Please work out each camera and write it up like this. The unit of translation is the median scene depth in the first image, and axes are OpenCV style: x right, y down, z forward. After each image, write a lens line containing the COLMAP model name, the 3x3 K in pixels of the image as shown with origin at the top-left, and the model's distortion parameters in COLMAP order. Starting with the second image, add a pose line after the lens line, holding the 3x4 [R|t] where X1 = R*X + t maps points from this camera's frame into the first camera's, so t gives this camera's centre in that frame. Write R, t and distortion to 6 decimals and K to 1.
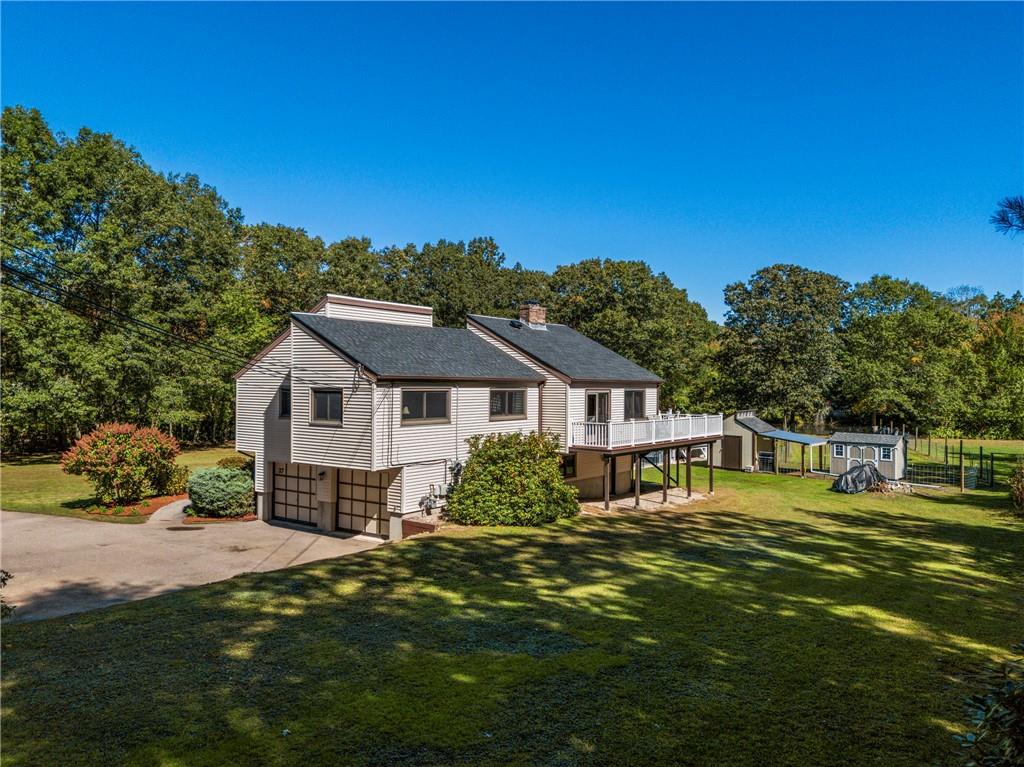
lens RADIAL K [[751.3, 0, 512.0], [0, 751.3, 383.5], [0, 0, 1]] dist [0.047991, -0.001314]
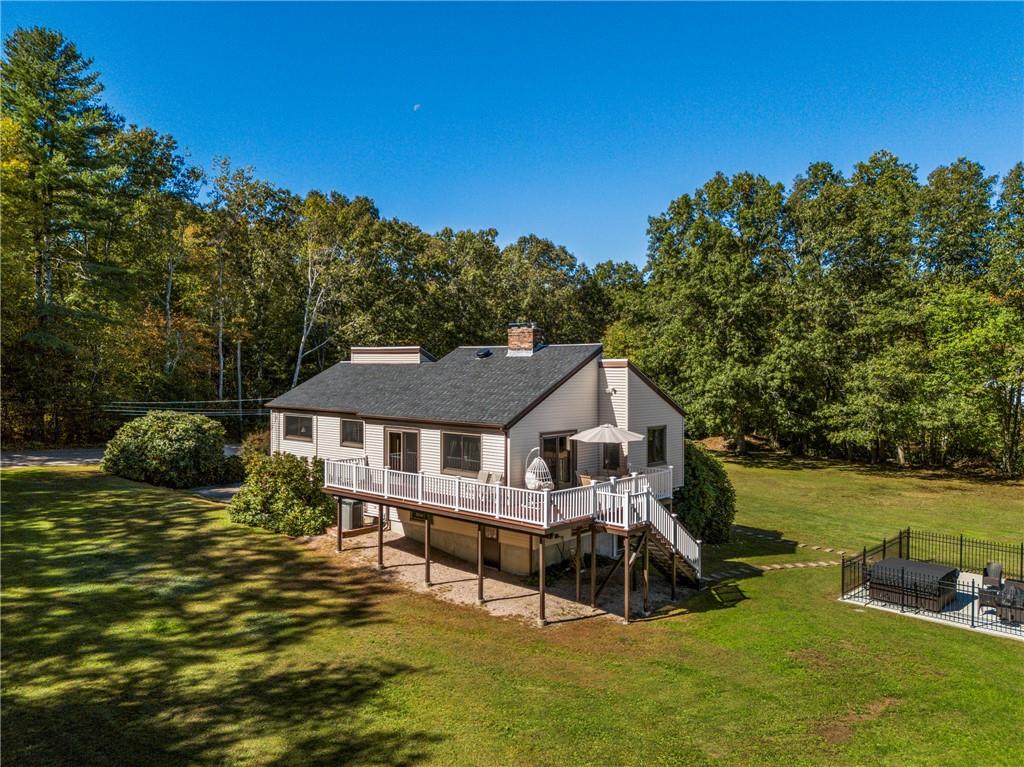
lens RADIAL K [[751.3, 0, 512.0], [0, 751.3, 383.5], [0, 0, 1]] dist [0.047991, -0.001314]
pose [[-0.096289, 0.002989, -0.995349, 0.987560], [-0.016558, 0.999852, 0.004604, -0.051004], [0.995216, 0.016925, -0.096225, 1.219381]]
